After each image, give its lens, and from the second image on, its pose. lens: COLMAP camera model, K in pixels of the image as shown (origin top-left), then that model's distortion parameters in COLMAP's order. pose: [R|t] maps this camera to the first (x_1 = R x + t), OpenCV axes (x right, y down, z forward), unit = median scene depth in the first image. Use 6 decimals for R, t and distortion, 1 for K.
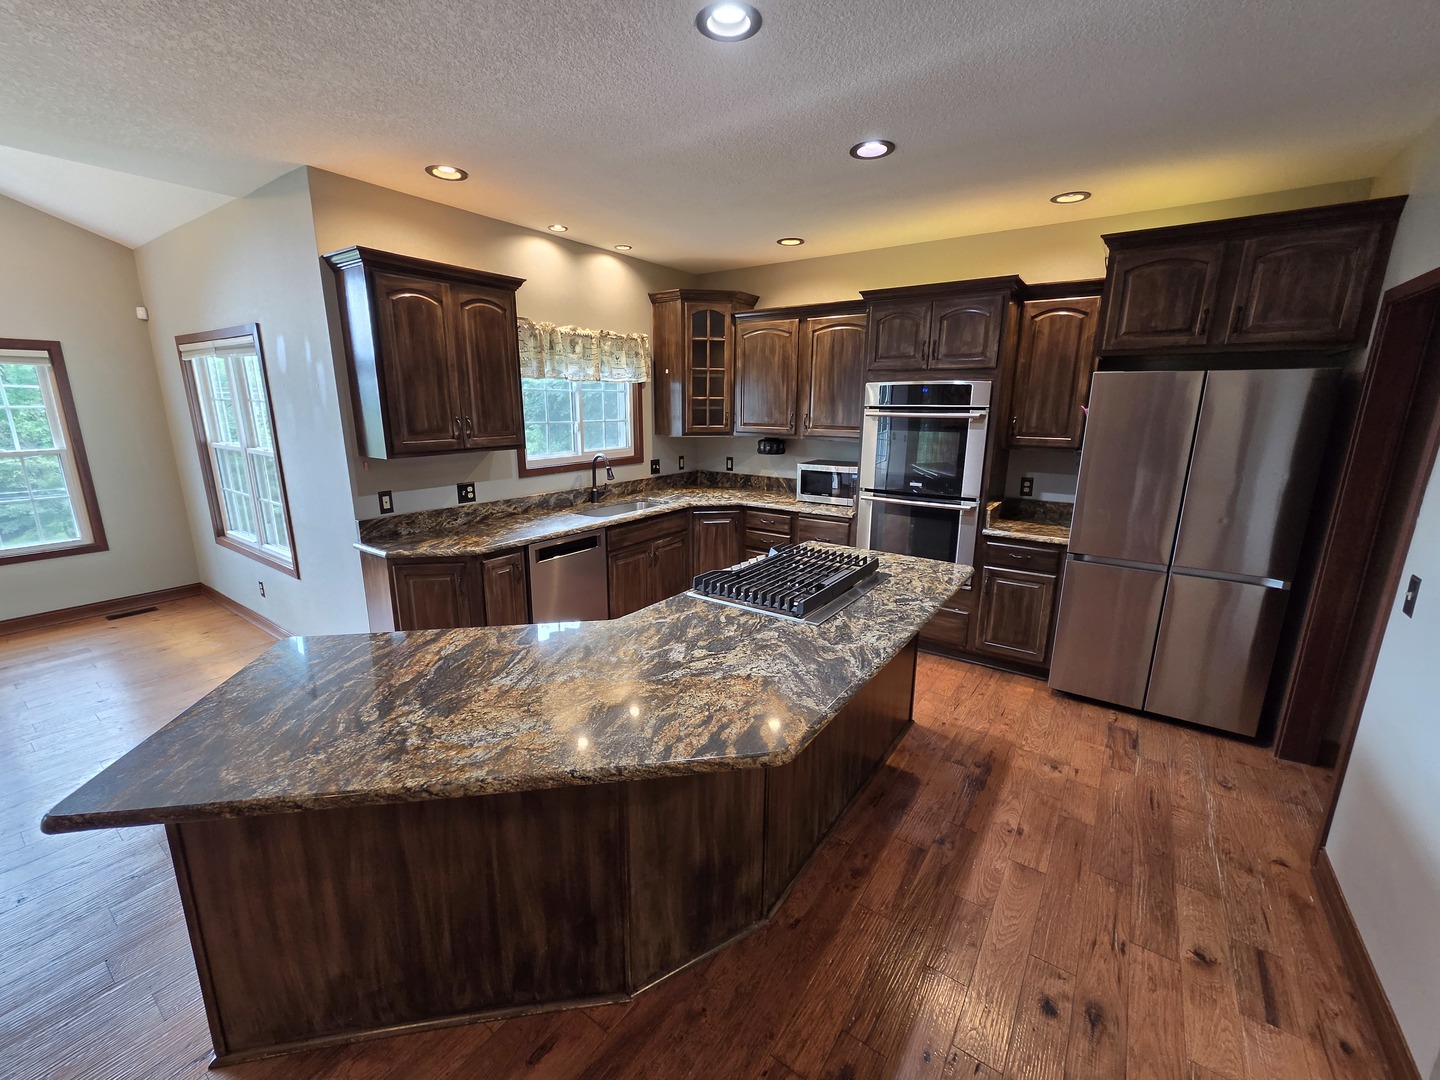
lens RADIAL K [[590.2, 0, 713.6], [0, 590.2, 540.3], [0, 0, 1]] dist [-0.003331, 0.000696]
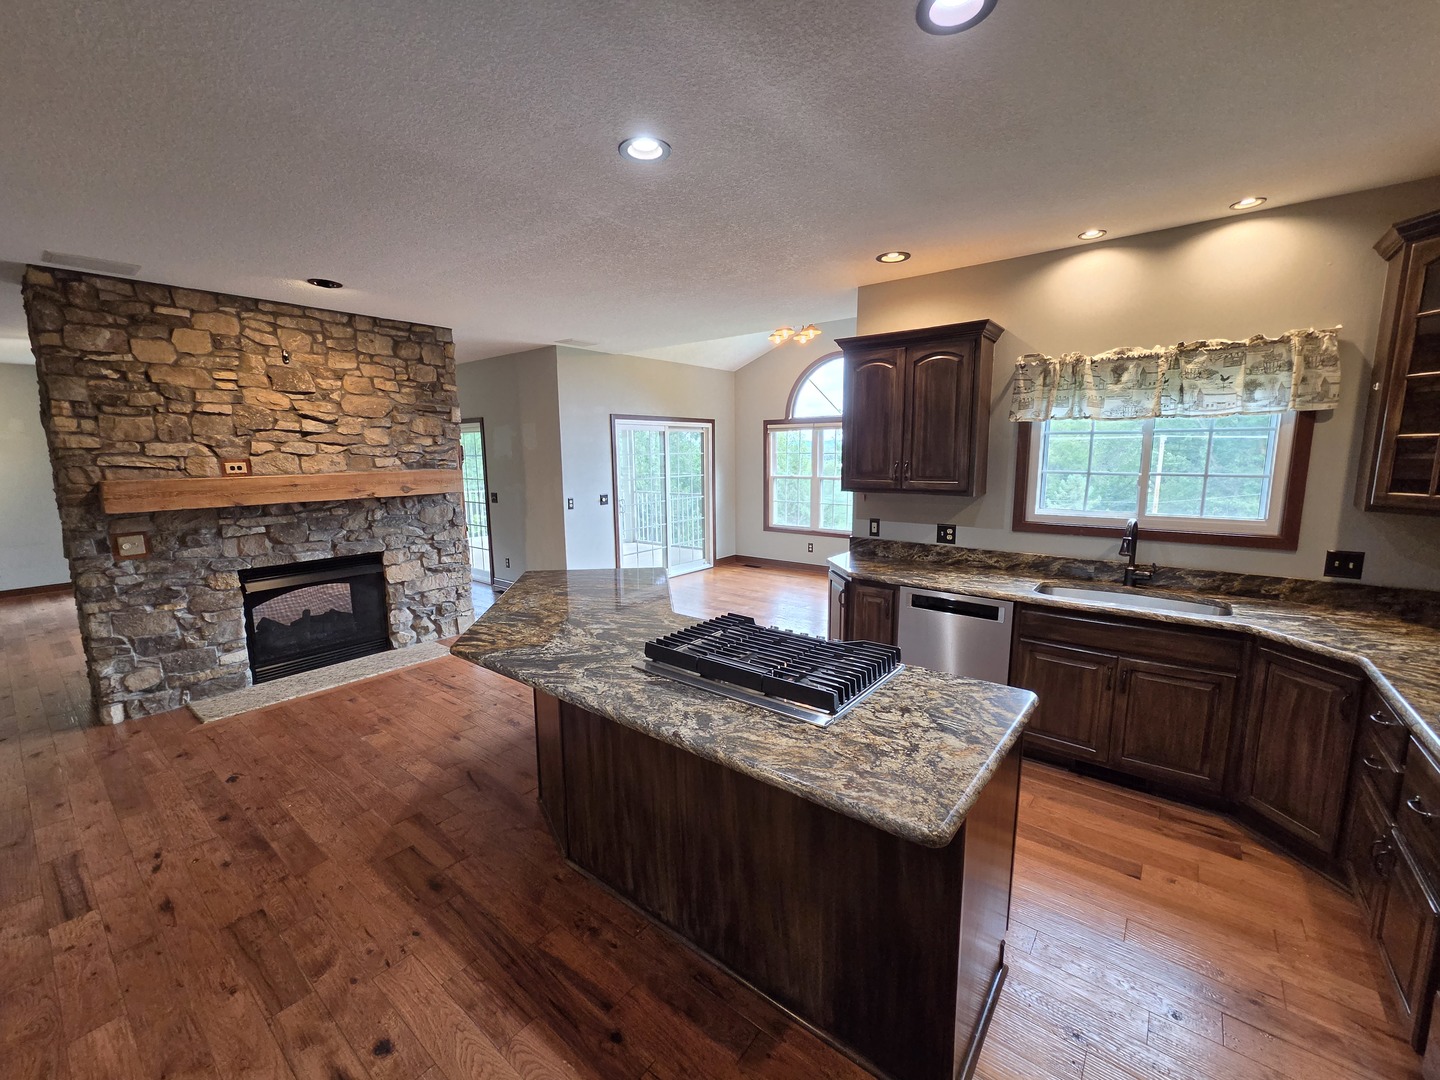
lens RADIAL K [[590.2, 0, 712.9], [0, 590.2, 539.1], [0, 0, 1]] dist [-0.003331, 0.000696]
pose [[-0.059519, 0.144156, -0.987763, 0.721124], [-0.222823, 0.962632, 0.153915, -0.159100], [0.973040, 0.229257, -0.025174, 0.709586]]
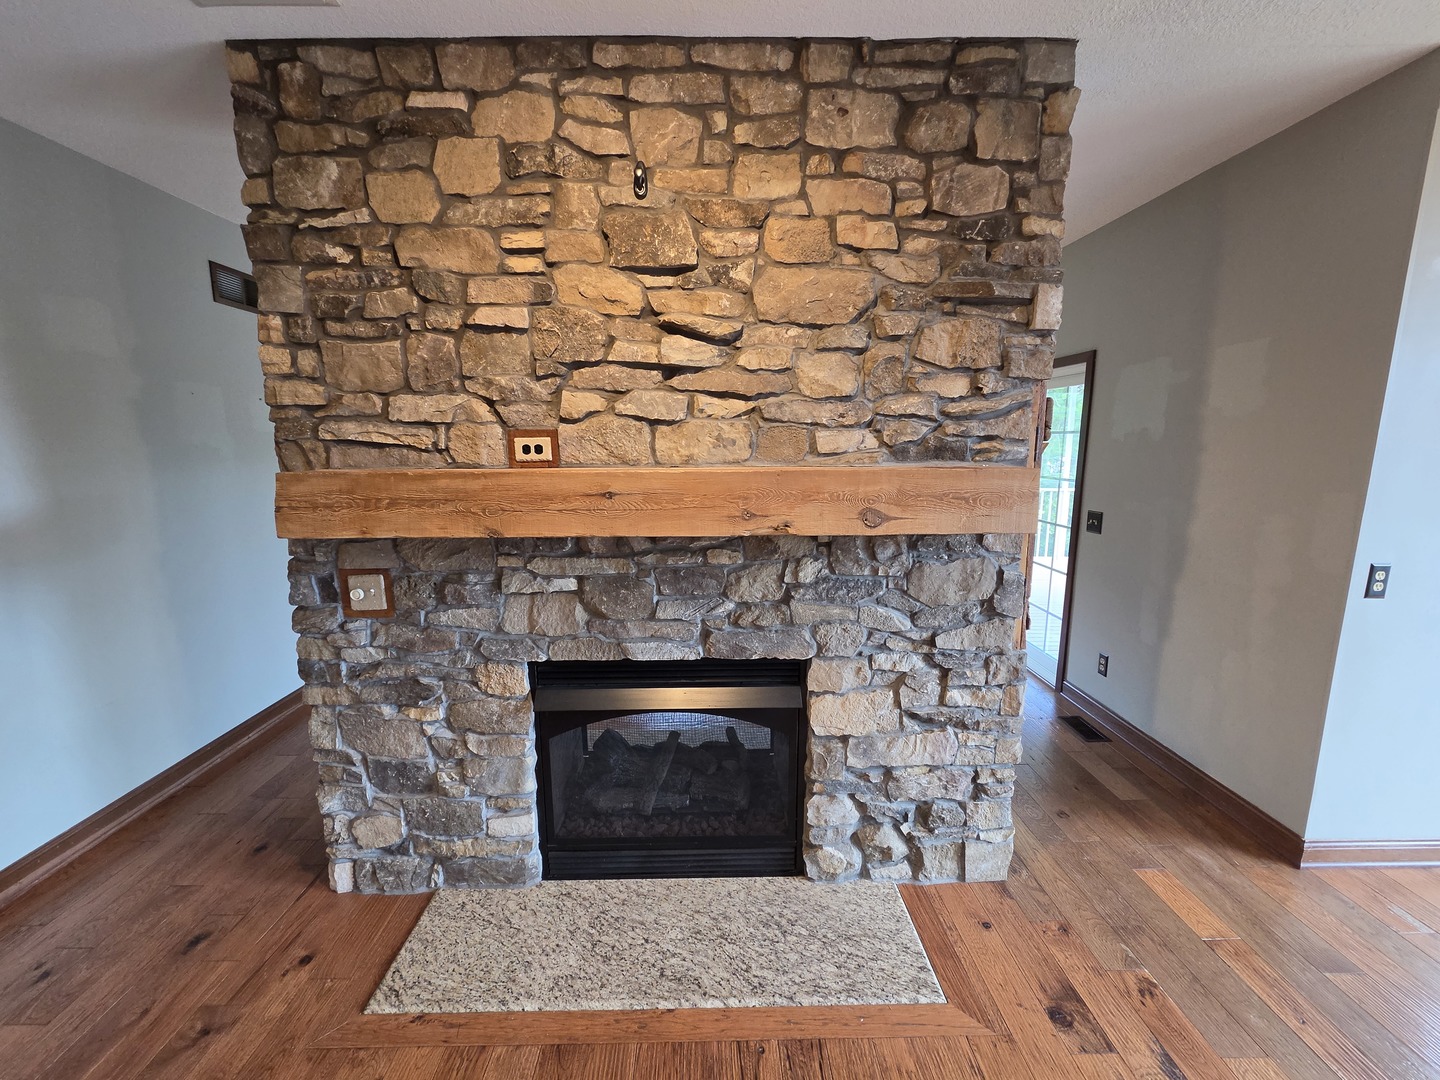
lens RADIAL K [[590.2, 0, 715.5], [0, 590.2, 540.4], [0, 0, 1]] dist [-0.003331, 0.000696]
pose [[-0.805263, 0.101352, -0.584191, 0.336710], [-0.136398, 0.927191, 0.348874, -0.108887], [0.577015, 0.360618, -0.732808, 0.518785]]
